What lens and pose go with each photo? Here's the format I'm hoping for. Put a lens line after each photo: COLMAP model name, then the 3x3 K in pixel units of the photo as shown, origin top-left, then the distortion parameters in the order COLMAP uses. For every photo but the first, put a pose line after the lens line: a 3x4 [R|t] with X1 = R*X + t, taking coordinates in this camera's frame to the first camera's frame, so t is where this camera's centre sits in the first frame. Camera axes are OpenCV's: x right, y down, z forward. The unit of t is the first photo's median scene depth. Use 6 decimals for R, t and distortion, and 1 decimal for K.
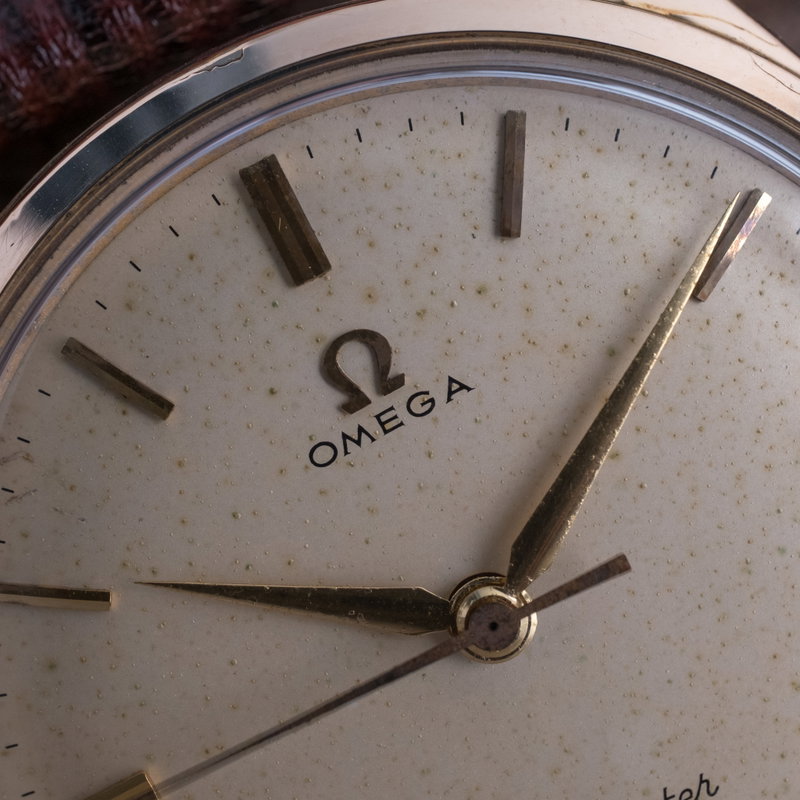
lens RADIAL K [[3751.8, 0, 405.8], [0, 3751.8, 399.4], [0, 0, 1]] dist [-0.102779, 0.000000]
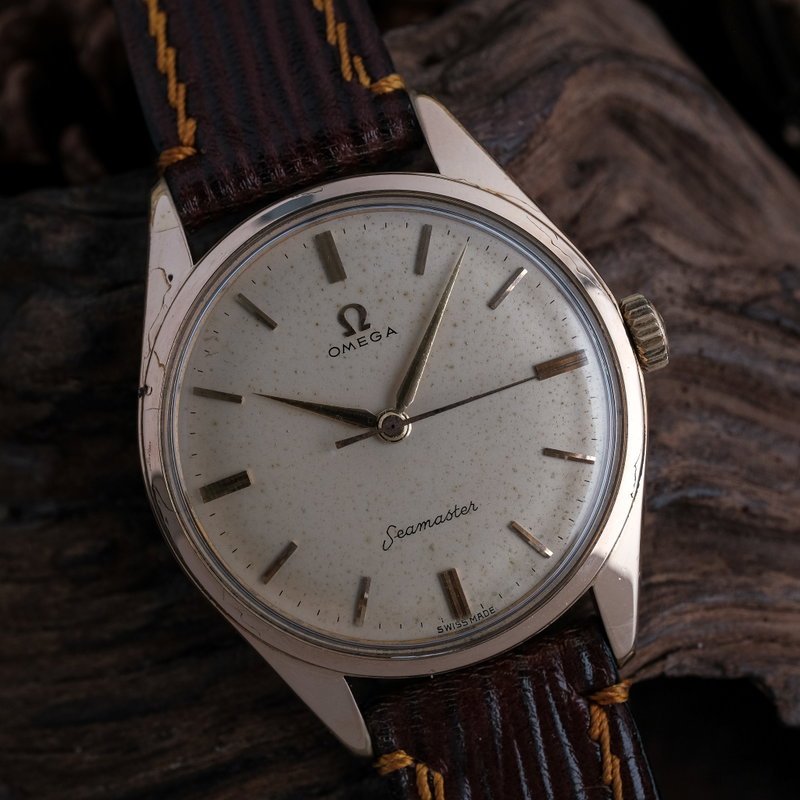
lens RADIAL K [[3751.8, 0, 397.8], [0, 3751.8, 400.8], [0, 0, 1]] dist [-0.102779, 0.000000]
pose [[0.990650, 0.119573, -0.065685, 0.185801], [-0.125531, 0.987469, -0.095645, 0.277842], [0.053425, 0.102996, 0.993246, -1.453261]]
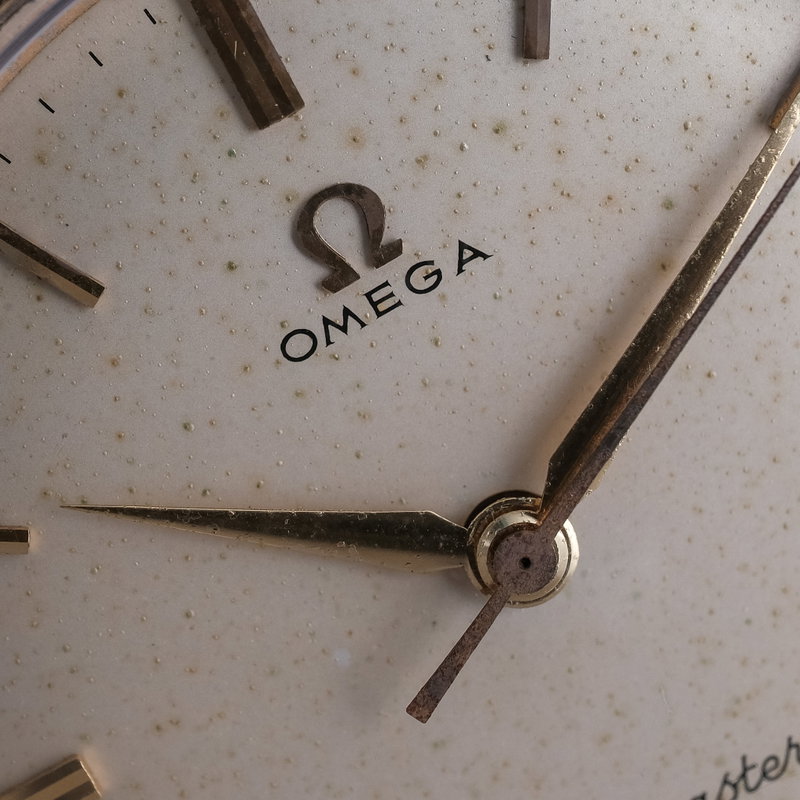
lens RADIAL K [[3751.8, 0, 400.5], [0, 3751.8, 396.3], [0, 0, 1]] dist [-0.102779, 0.000000]
pose [[0.998982, -0.026869, 0.036245, -0.029388], [0.023902, 0.996513, 0.079941, -0.036112], [-0.038267, -0.078993, 0.996140, 0.228849]]
